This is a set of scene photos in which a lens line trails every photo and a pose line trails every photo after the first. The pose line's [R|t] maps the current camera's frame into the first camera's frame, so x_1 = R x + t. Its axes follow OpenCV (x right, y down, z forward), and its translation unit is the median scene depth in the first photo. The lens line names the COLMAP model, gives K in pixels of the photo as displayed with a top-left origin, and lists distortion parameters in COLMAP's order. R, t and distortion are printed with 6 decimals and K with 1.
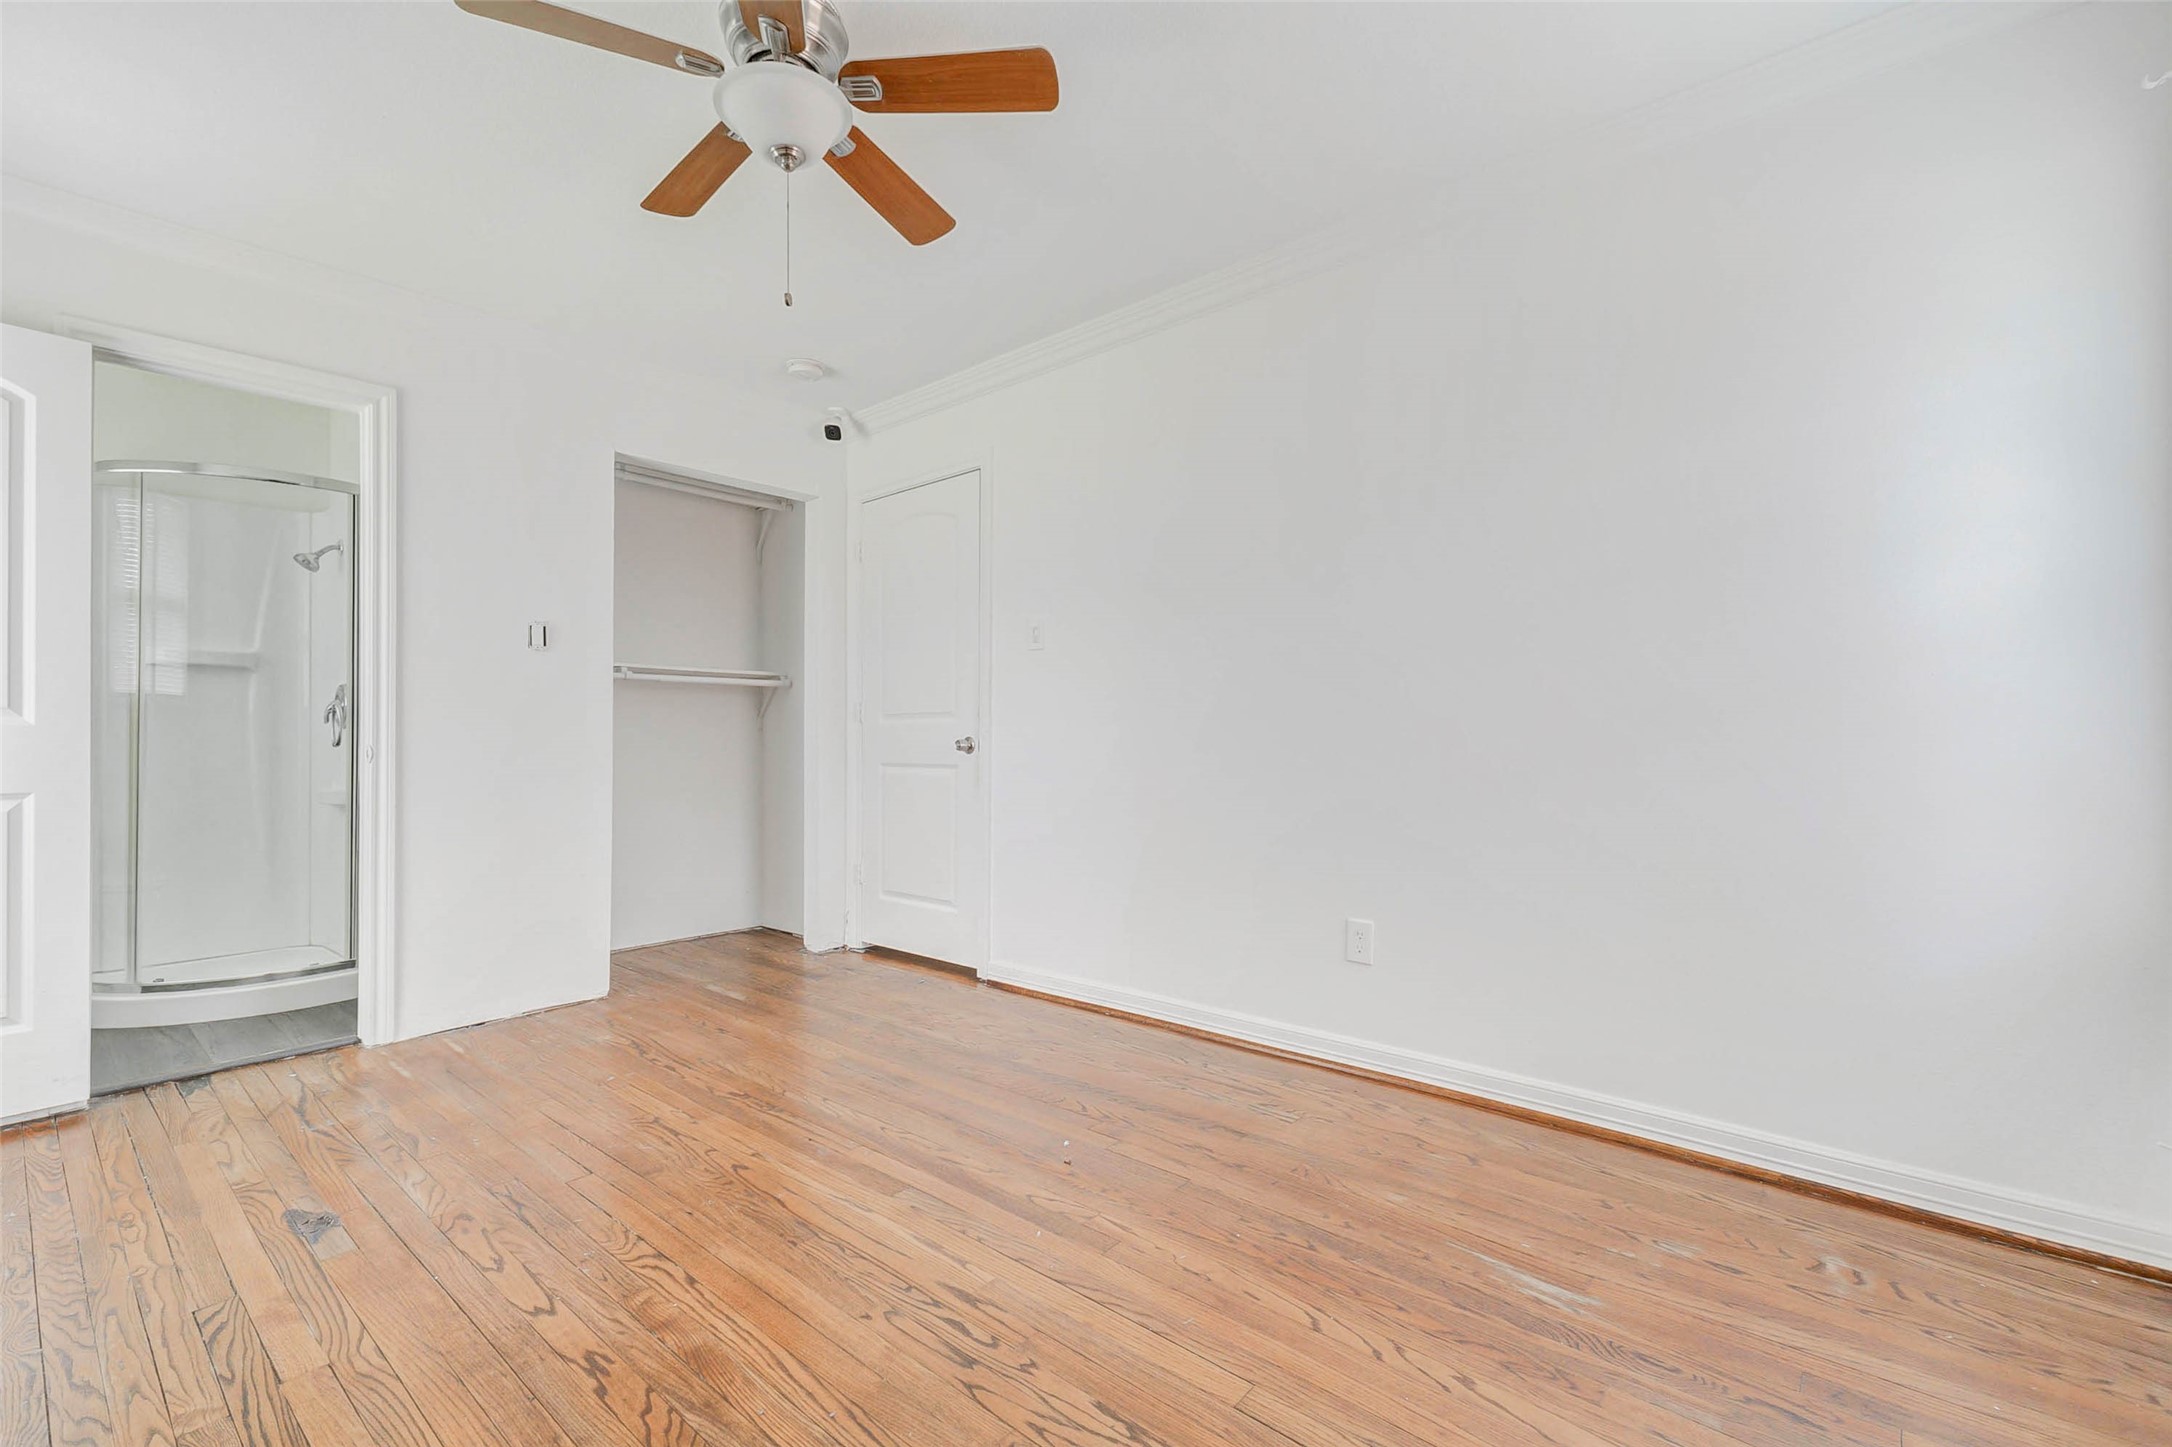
lens RADIAL K [[939.9, 0, 1092.7], [0, 939.9, 738.8], [0, 0, 1]] dist [-0.001425, -0.000433]
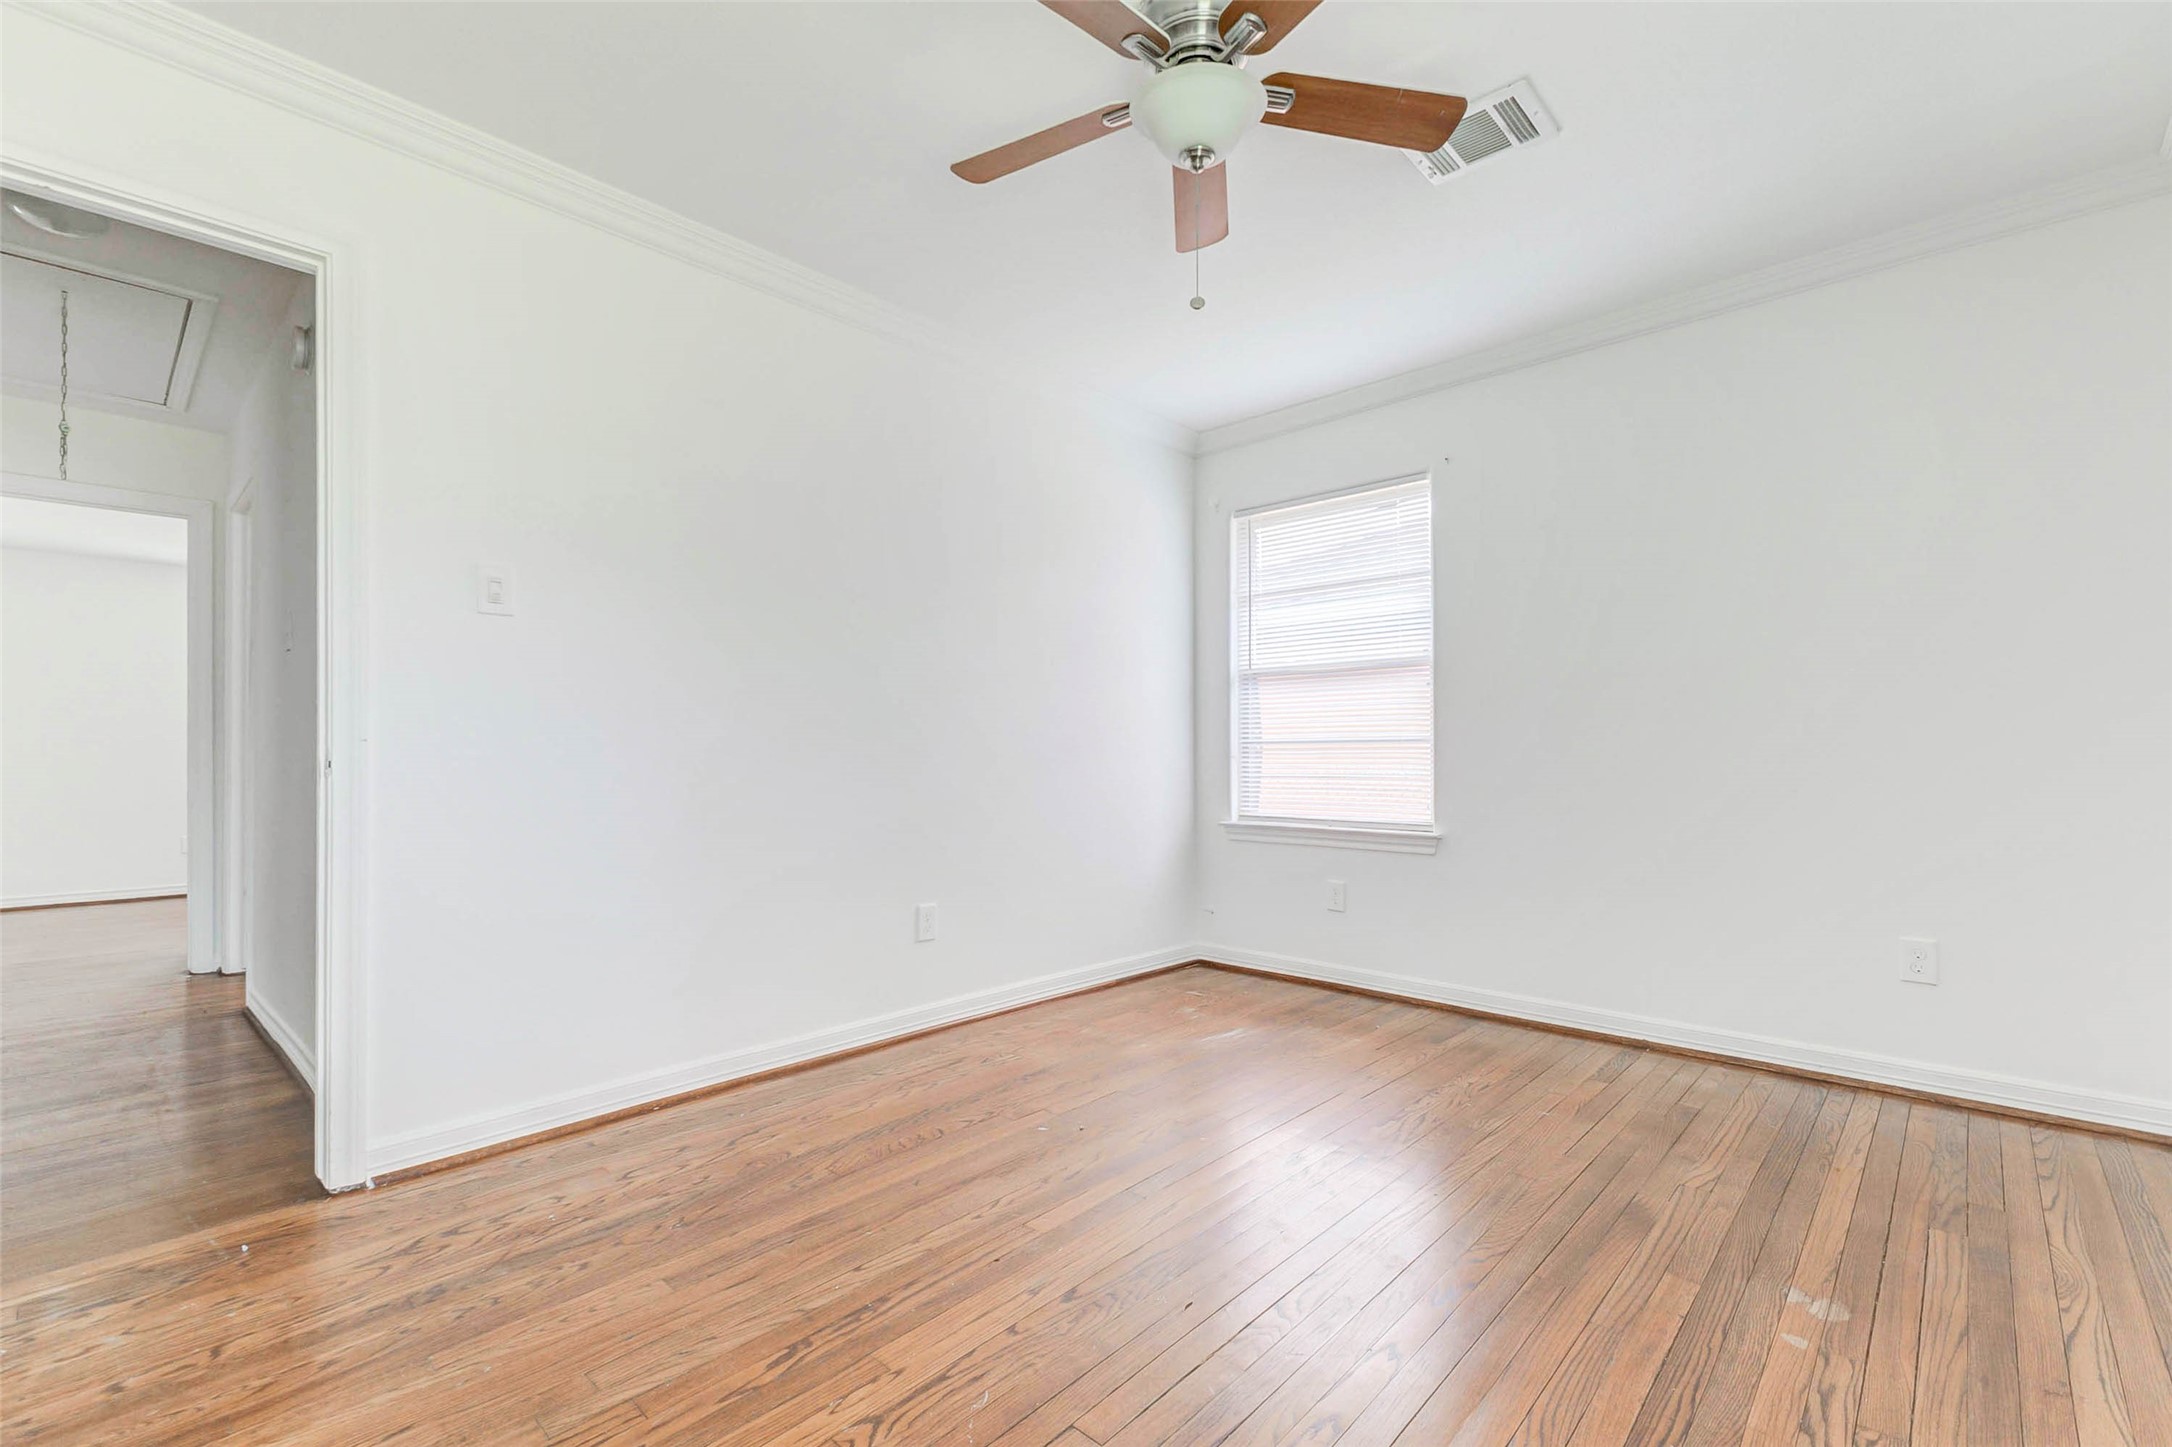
lens RADIAL K [[936.8, 0, 1086.0], [0, 936.8, 723.5], [0, 0, 1]] dist [0.001041, 0.000152]
pose [[0.054605, 0.029281, 0.998079, -0.930612], [0.005151, 0.999548, -0.029606, -0.002695], [-0.998495, 0.006758, 0.054430, 0.742585]]
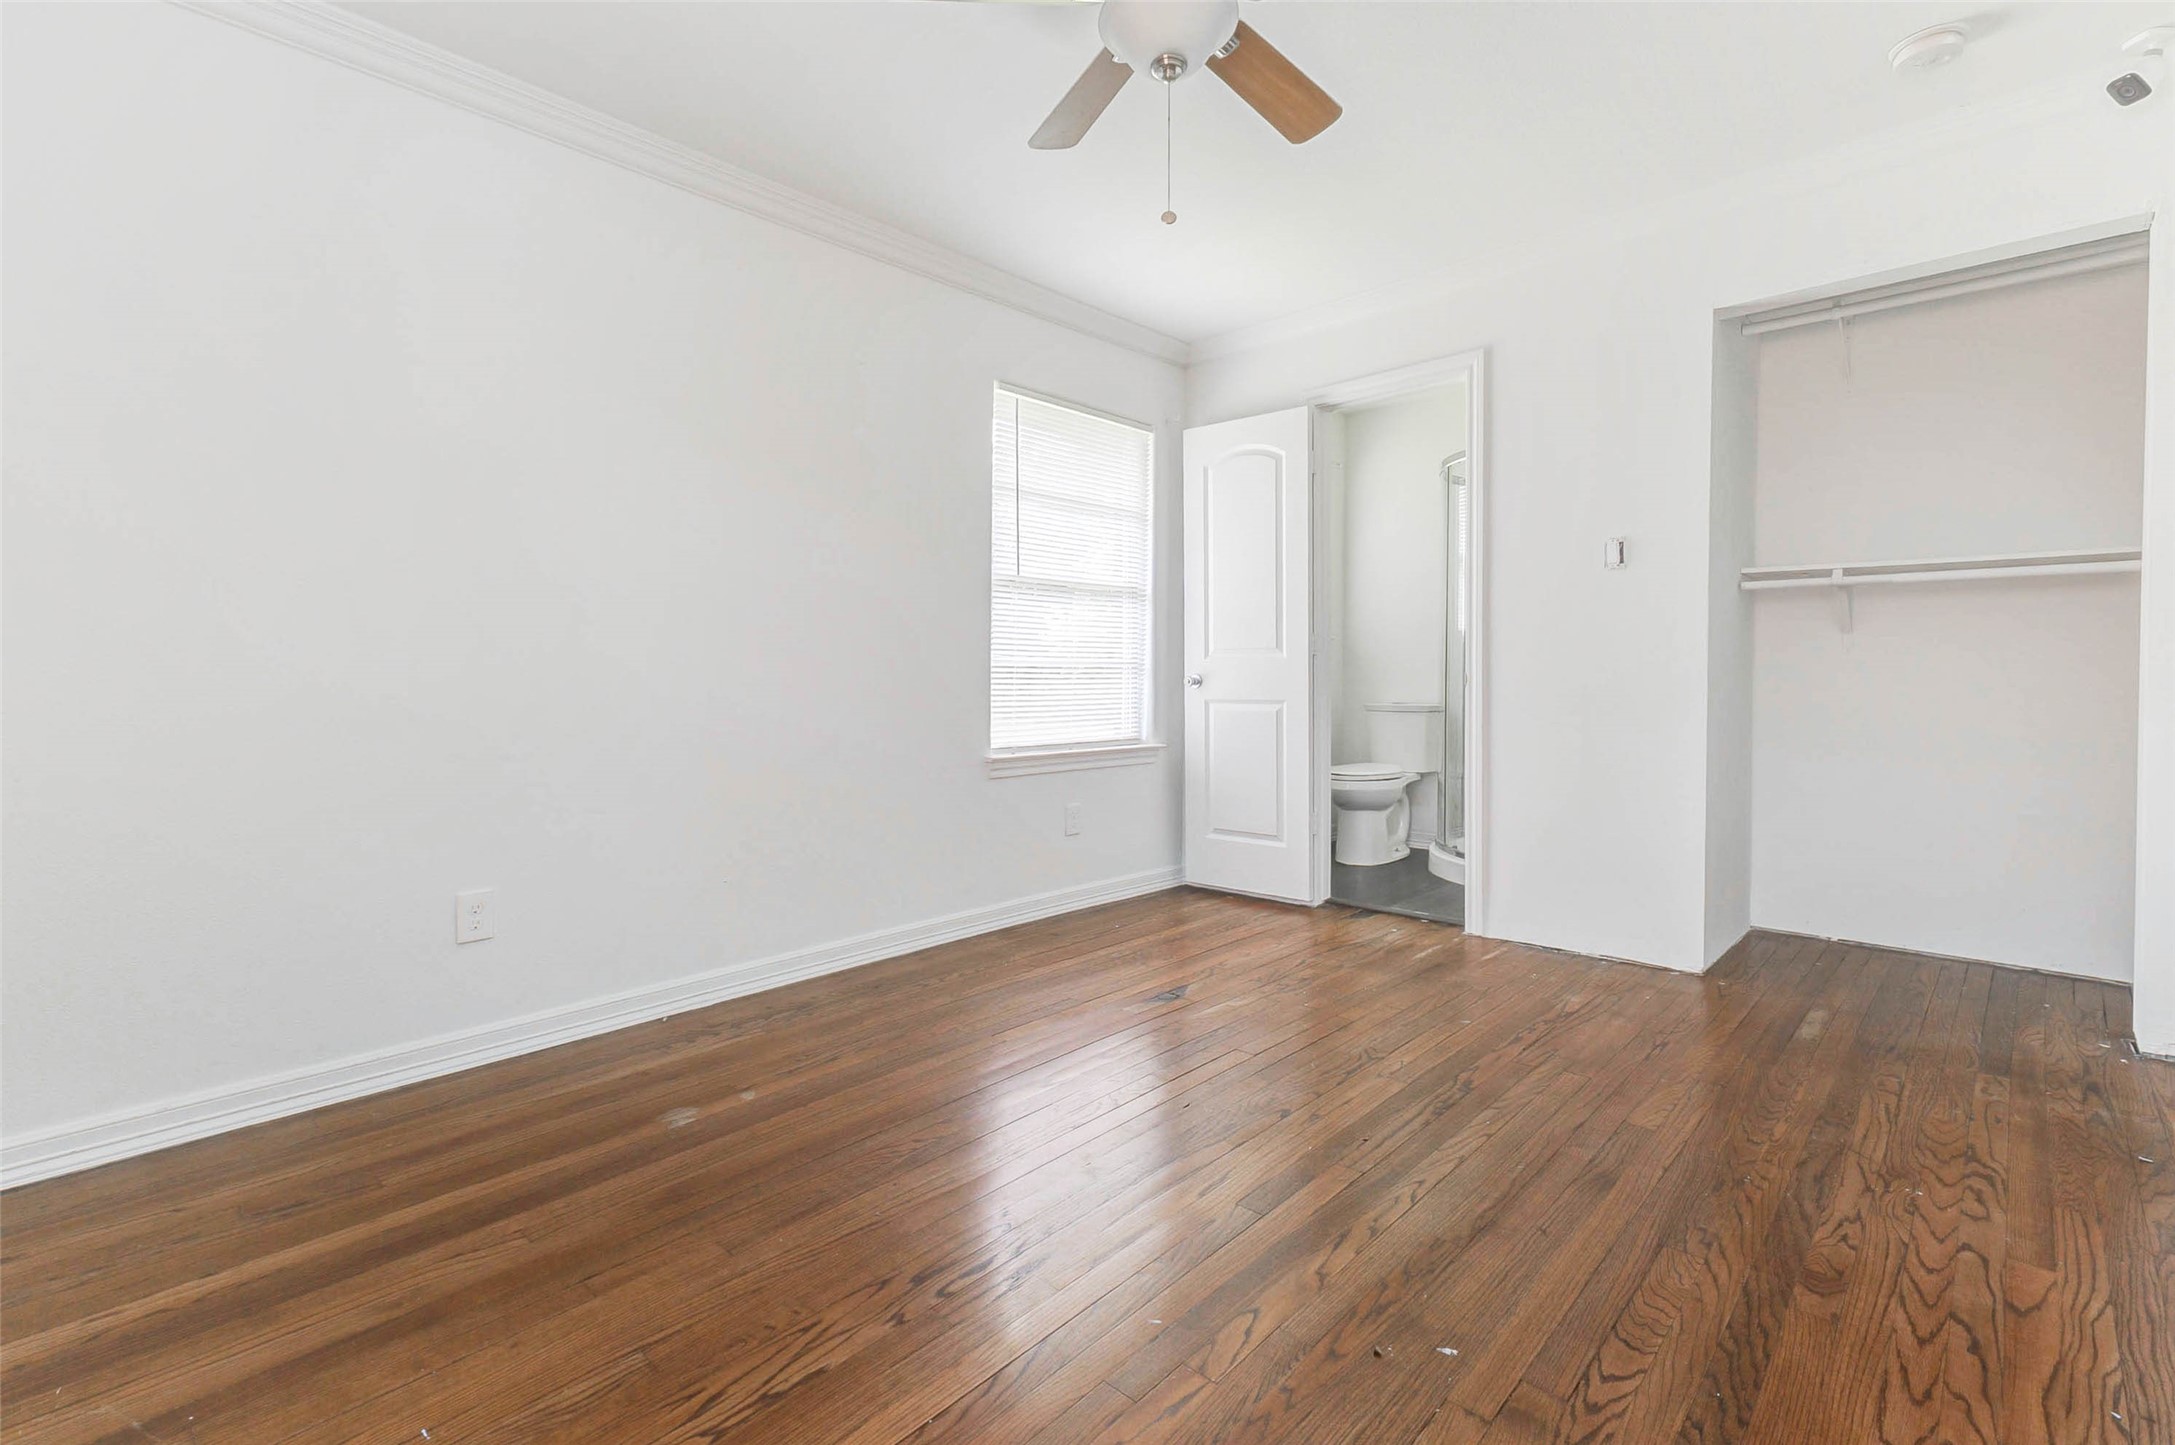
lens RADIAL K [[964.0, 0, 1083.3], [0, 964.0, 695.3], [0, 0, 1]] dist [0.001062, 0.000049]
pose [[-0.054007, 0.029255, -0.998112, 0.482075], [0.005122, 0.999566, 0.029021, -0.001308], [0.998527, -0.003545, -0.054134, 0.670460]]
